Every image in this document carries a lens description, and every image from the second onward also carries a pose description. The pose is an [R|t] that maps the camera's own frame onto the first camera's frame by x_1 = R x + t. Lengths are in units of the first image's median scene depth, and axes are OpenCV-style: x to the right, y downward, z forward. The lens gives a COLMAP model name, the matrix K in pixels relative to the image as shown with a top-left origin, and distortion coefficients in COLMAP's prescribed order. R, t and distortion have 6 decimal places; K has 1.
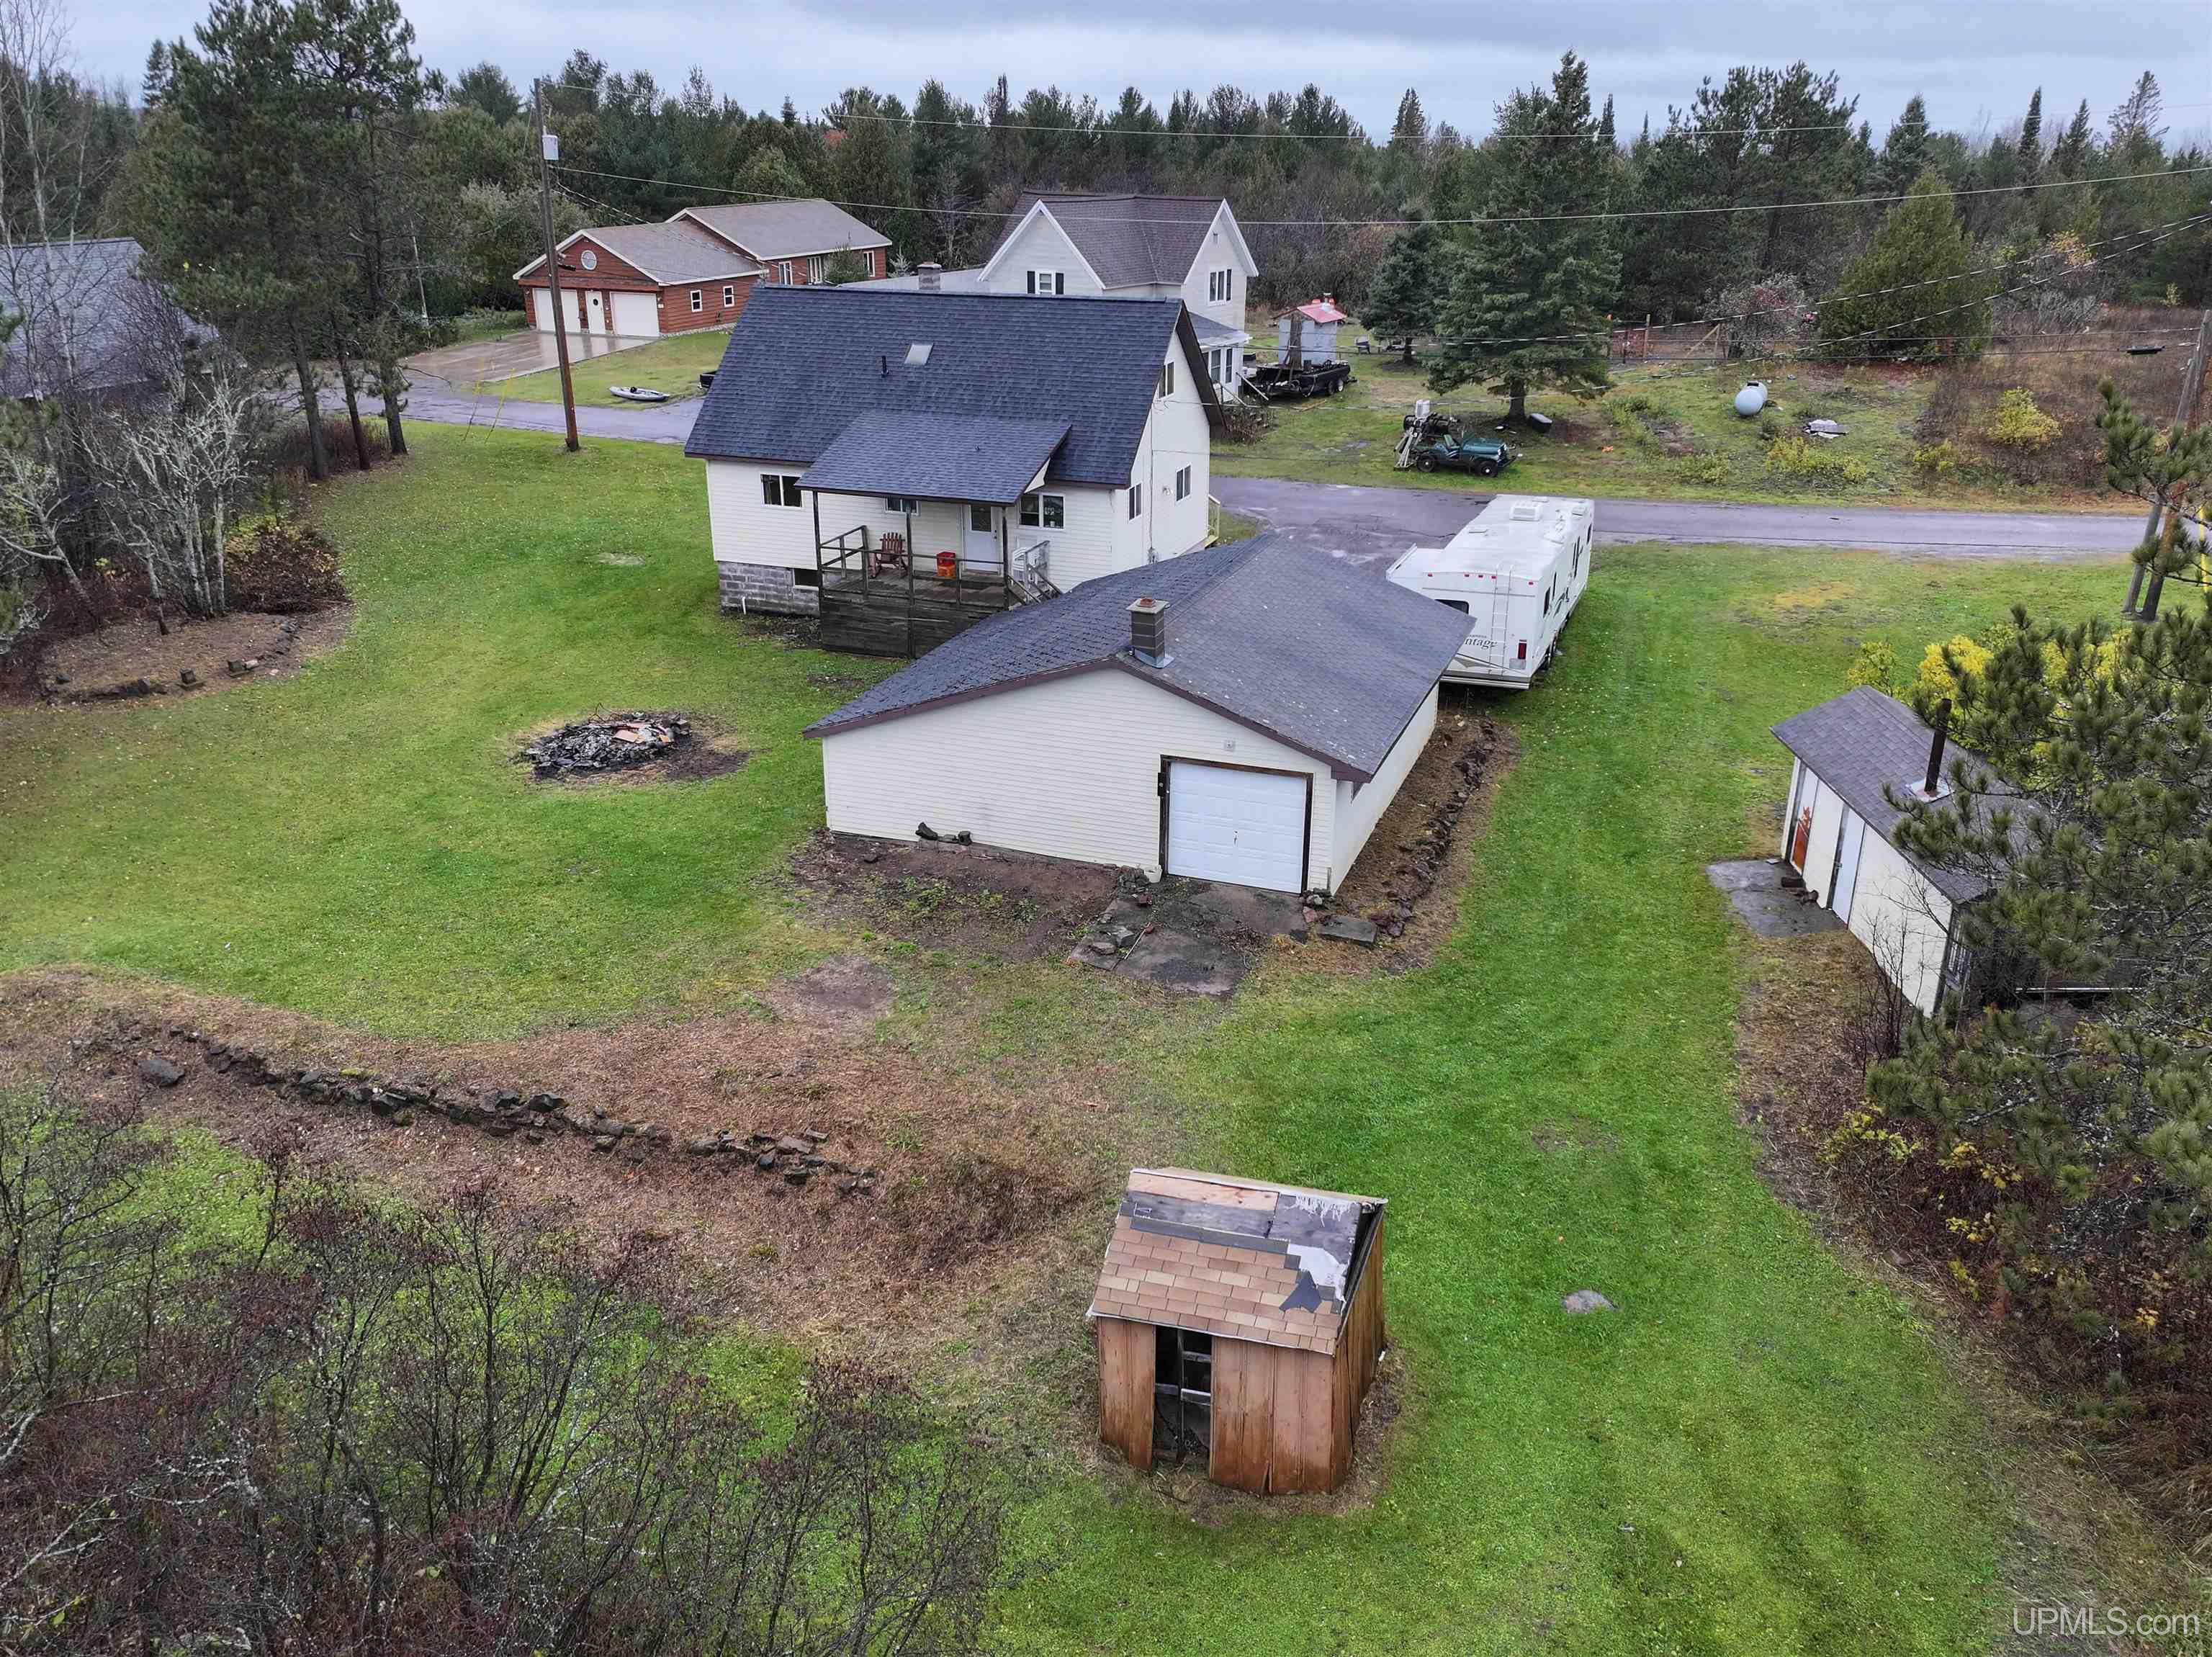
lens RADIAL K [[1772.6, 0, 1096.8], [0, 1772.6, 833.7], [0, 0, 1]] dist [0.015049, -0.023456]
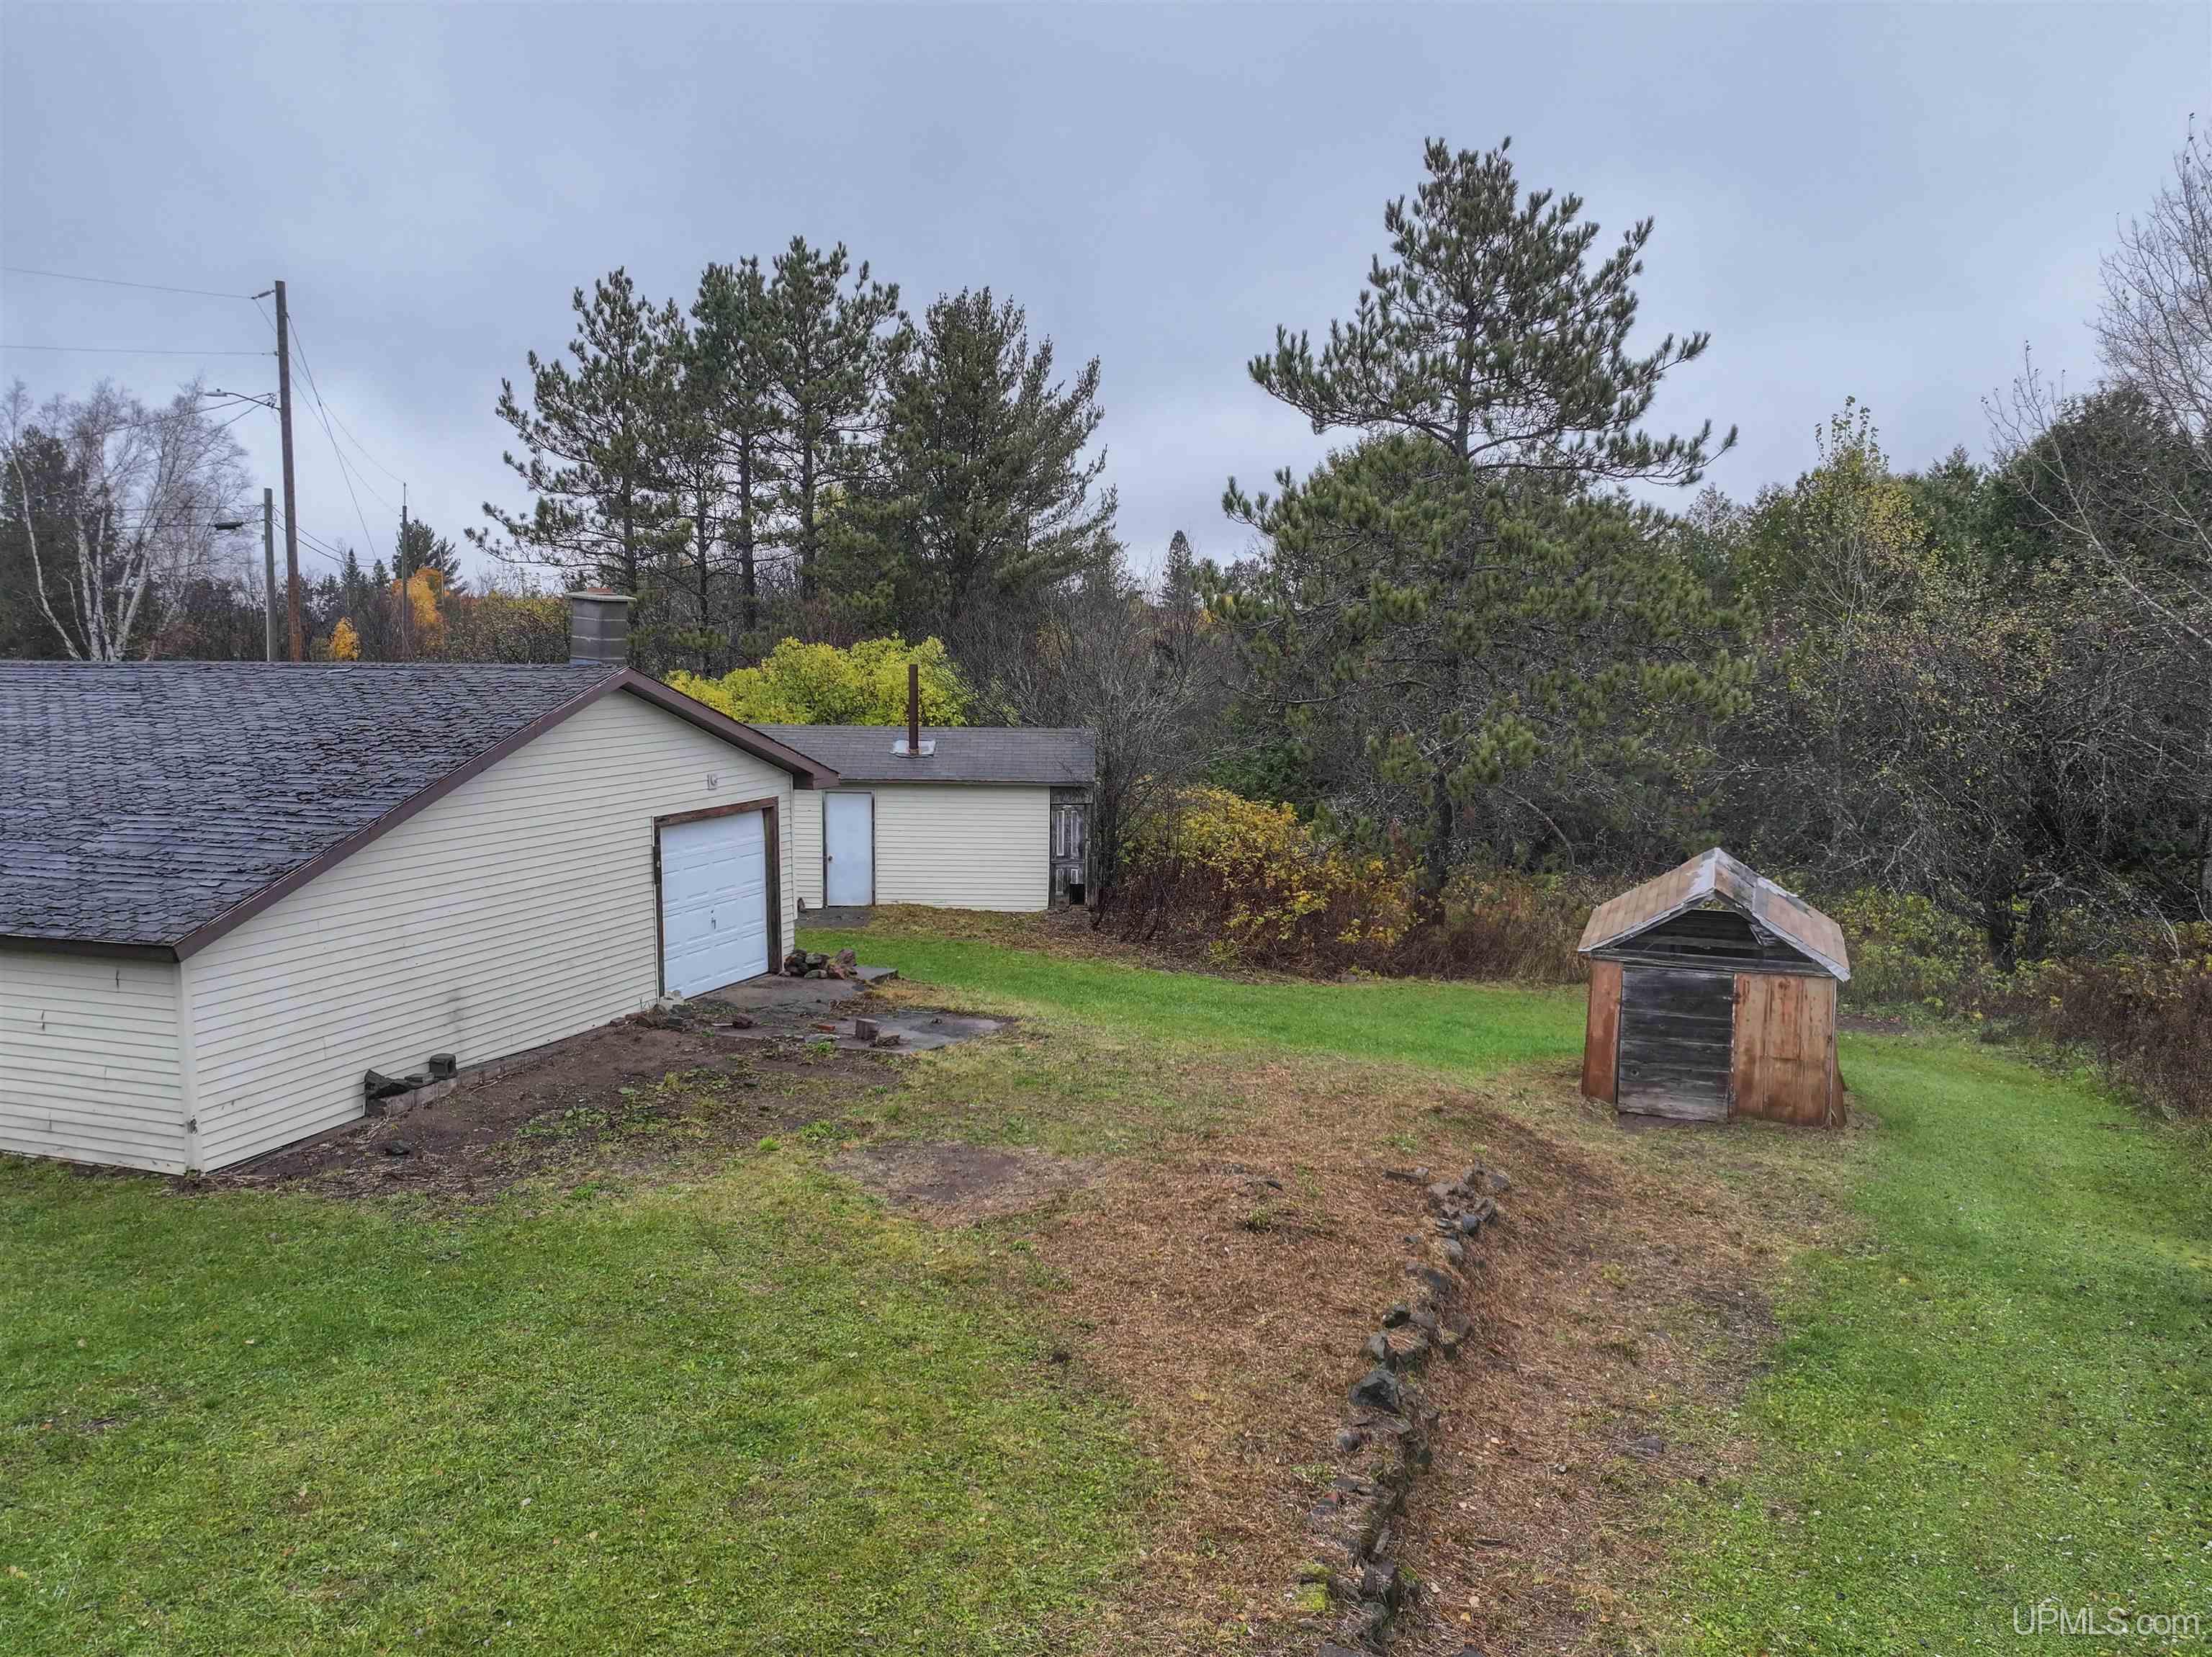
lens RADIAL K [[1772.6, 0, 1106.8], [0, 1772.6, 840.2], [0, 0, 1]] dist [0.015049, -0.023456]
pose [[0.007220, -0.120993, 0.992627, -0.582737], [0.374491, 0.920741, 0.109507, -0.042816], [-0.927202, 0.370939, 0.051959, 0.755247]]
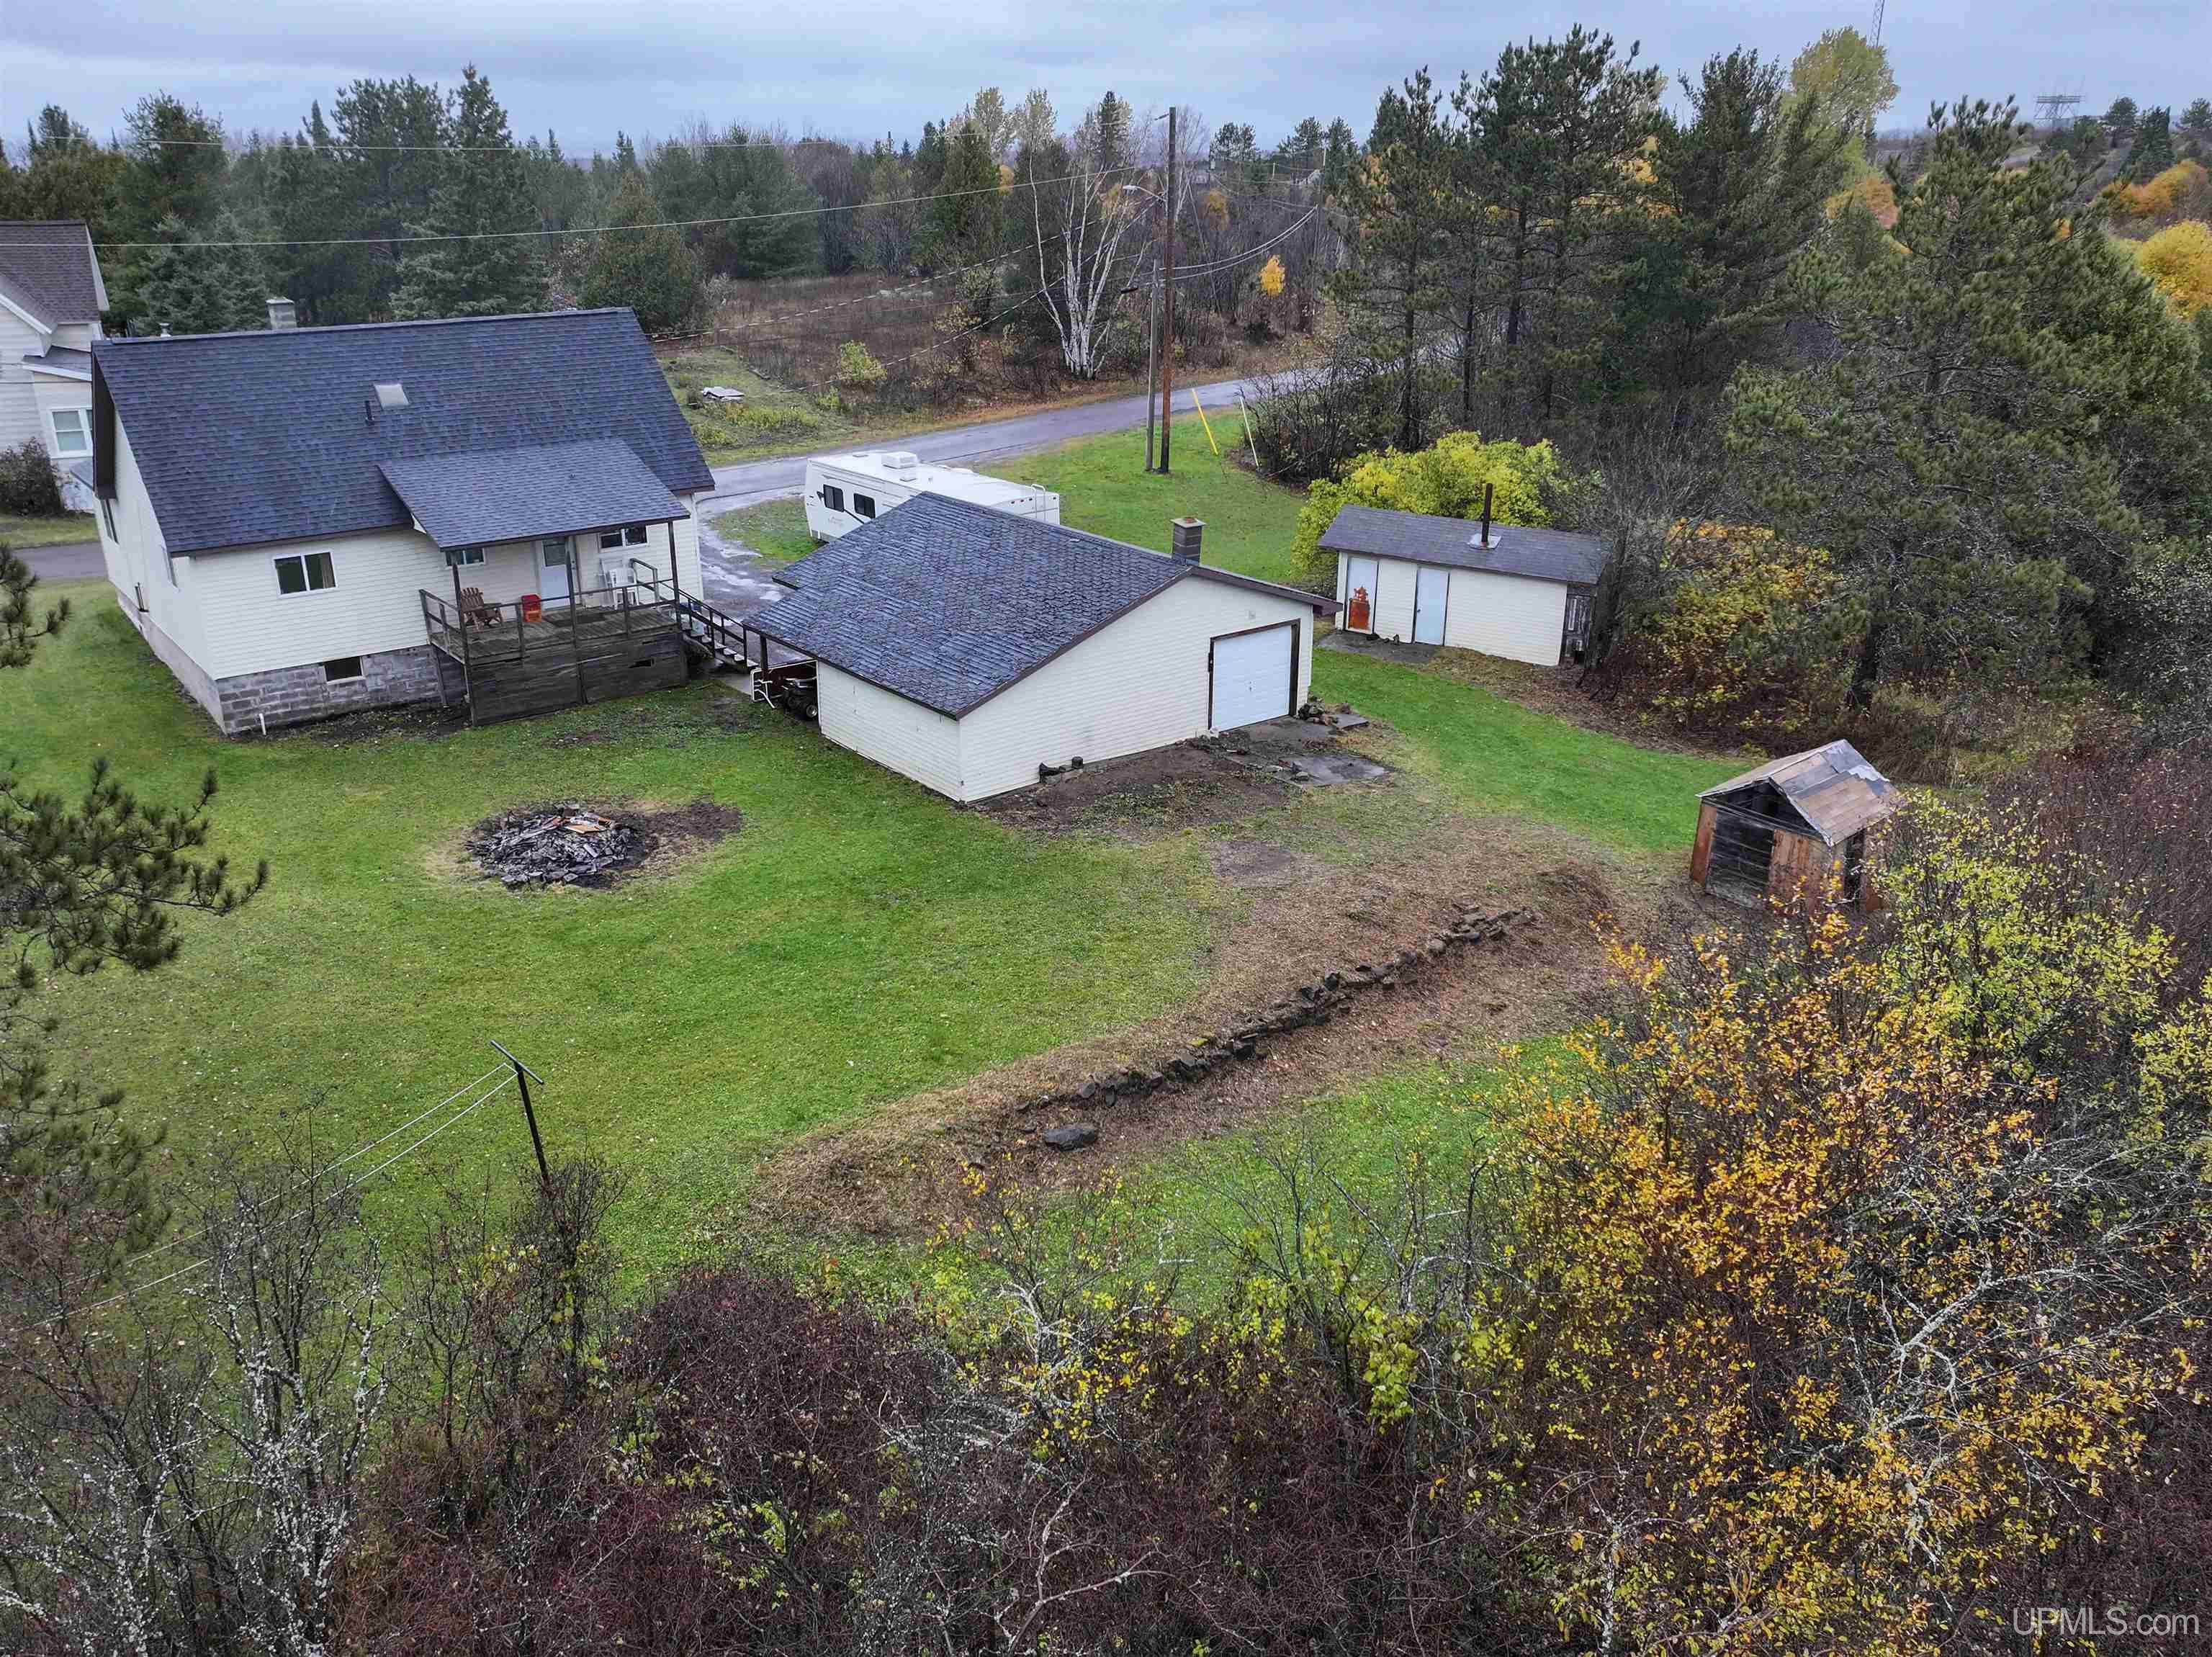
lens RADIAL K [[1772.6, 0, 1104.2], [0, 1772.6, 835.6], [0, 0, 1]] dist [0.015049, -0.023456]
pose [[0.525695, -0.316214, 0.789717, -0.969390], [0.318882, 0.933903, 0.161677, -0.131033], [-0.788644, 0.166834, 0.591783, 0.315538]]
